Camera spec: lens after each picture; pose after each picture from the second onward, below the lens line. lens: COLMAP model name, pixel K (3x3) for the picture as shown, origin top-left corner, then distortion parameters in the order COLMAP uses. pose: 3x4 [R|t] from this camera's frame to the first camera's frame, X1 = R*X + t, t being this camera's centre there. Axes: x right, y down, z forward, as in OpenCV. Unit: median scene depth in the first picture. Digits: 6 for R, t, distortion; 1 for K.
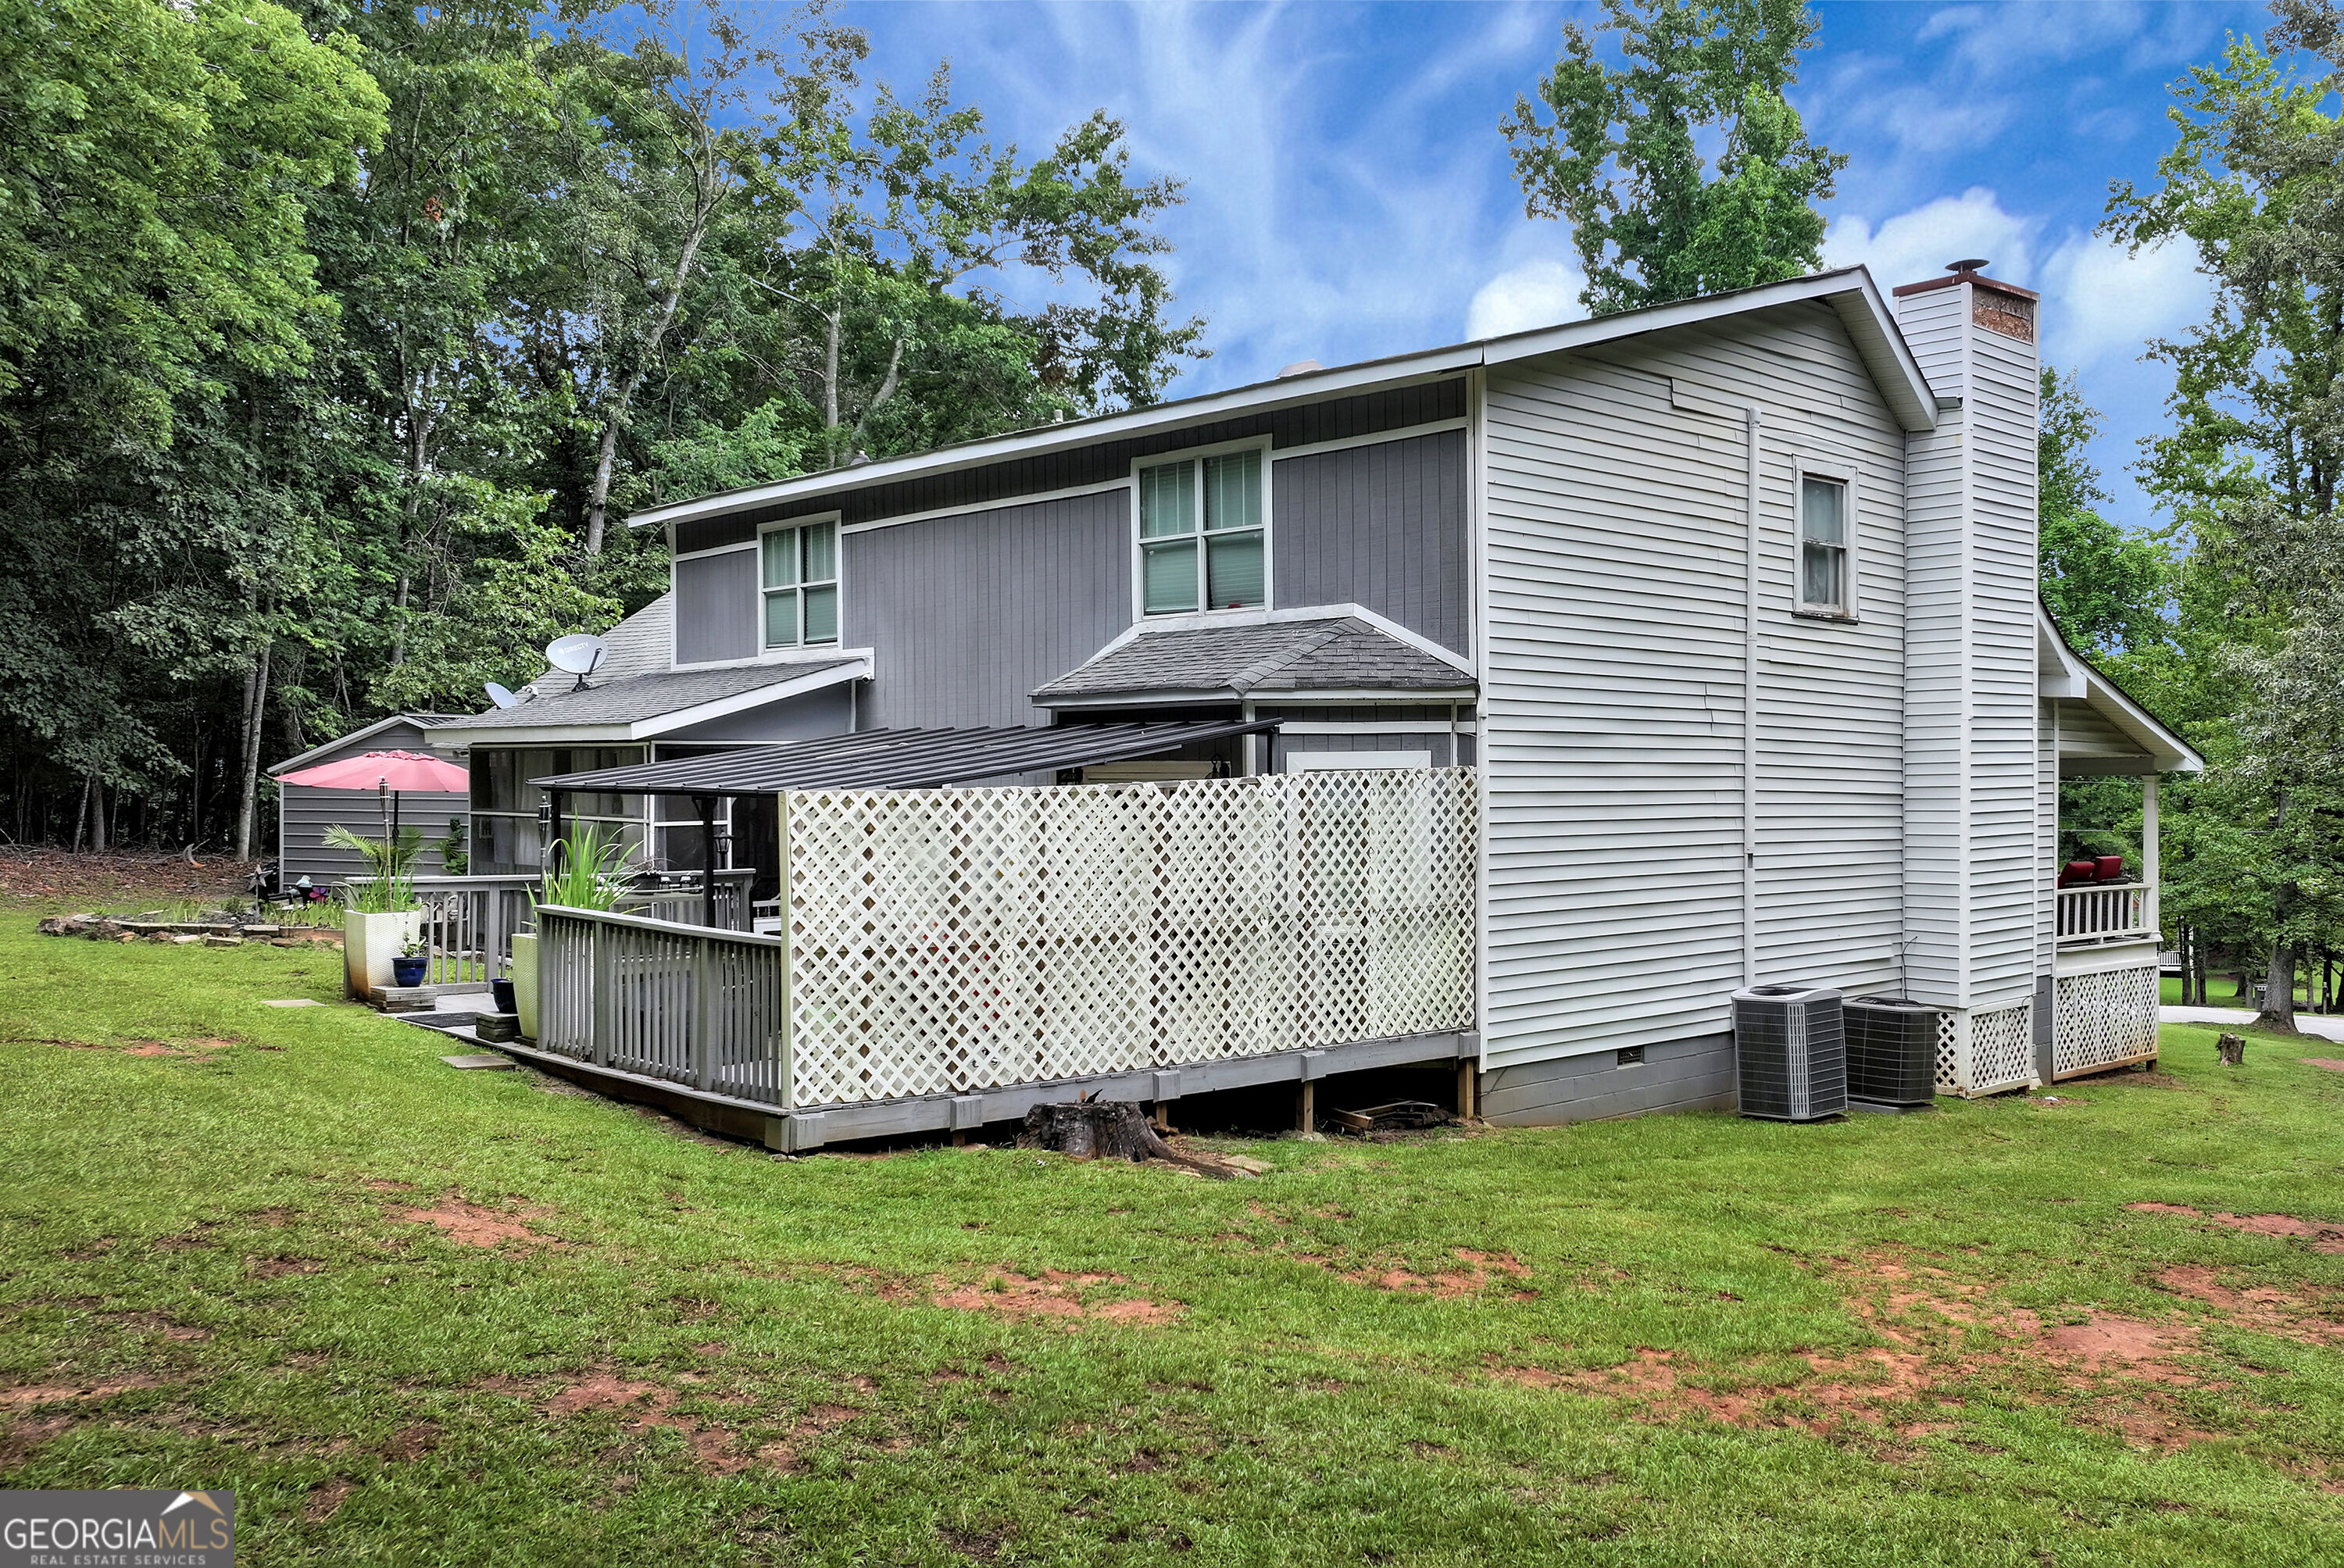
lens RADIAL K [[1974.7, 0, 1172.0], [0, 1974.7, 784.0], [0, 0, 1]] dist [0.010749, -0.000914]
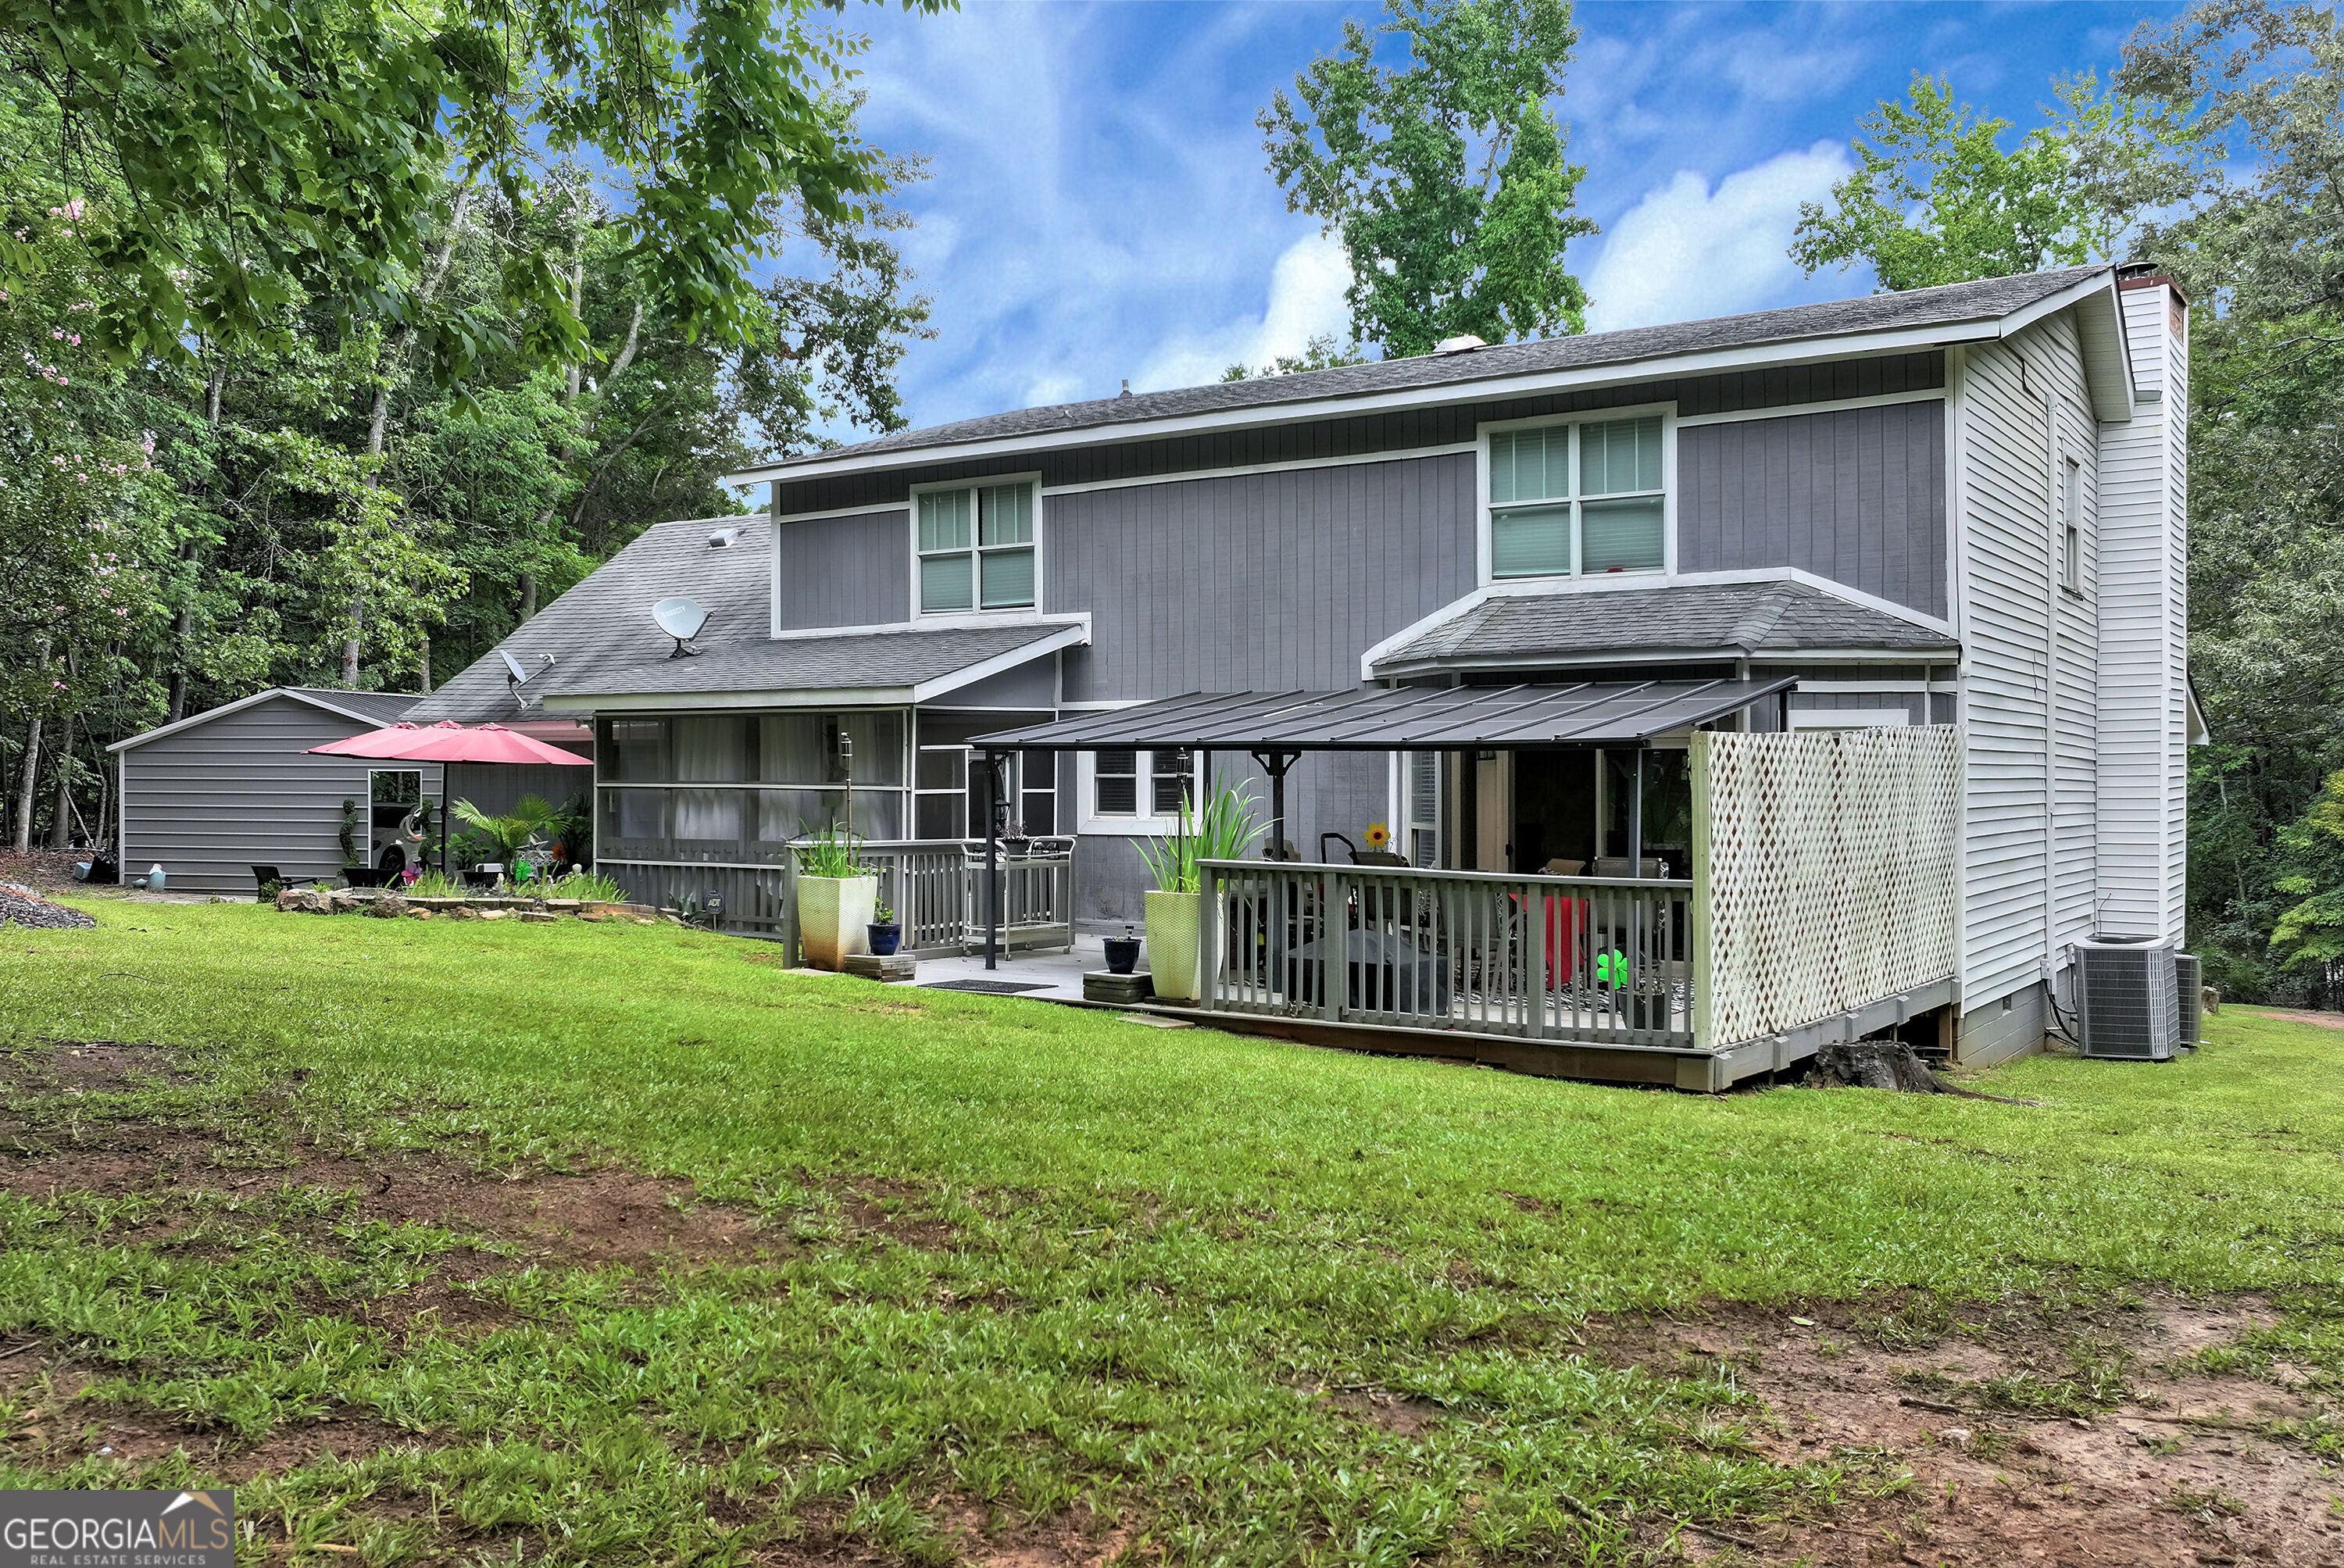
lens RADIAL K [[1987.0, 0, 1172.0], [0, 1987.0, 784.0], [0, 0, 1]] dist [0.018207, -0.003994]
pose [[0.983244, -0.001878, 0.182287, -0.359952], [0.001102, 0.999990, 0.004357, 0.014235], [-0.182294, -0.004083, 0.983236, 0.033772]]
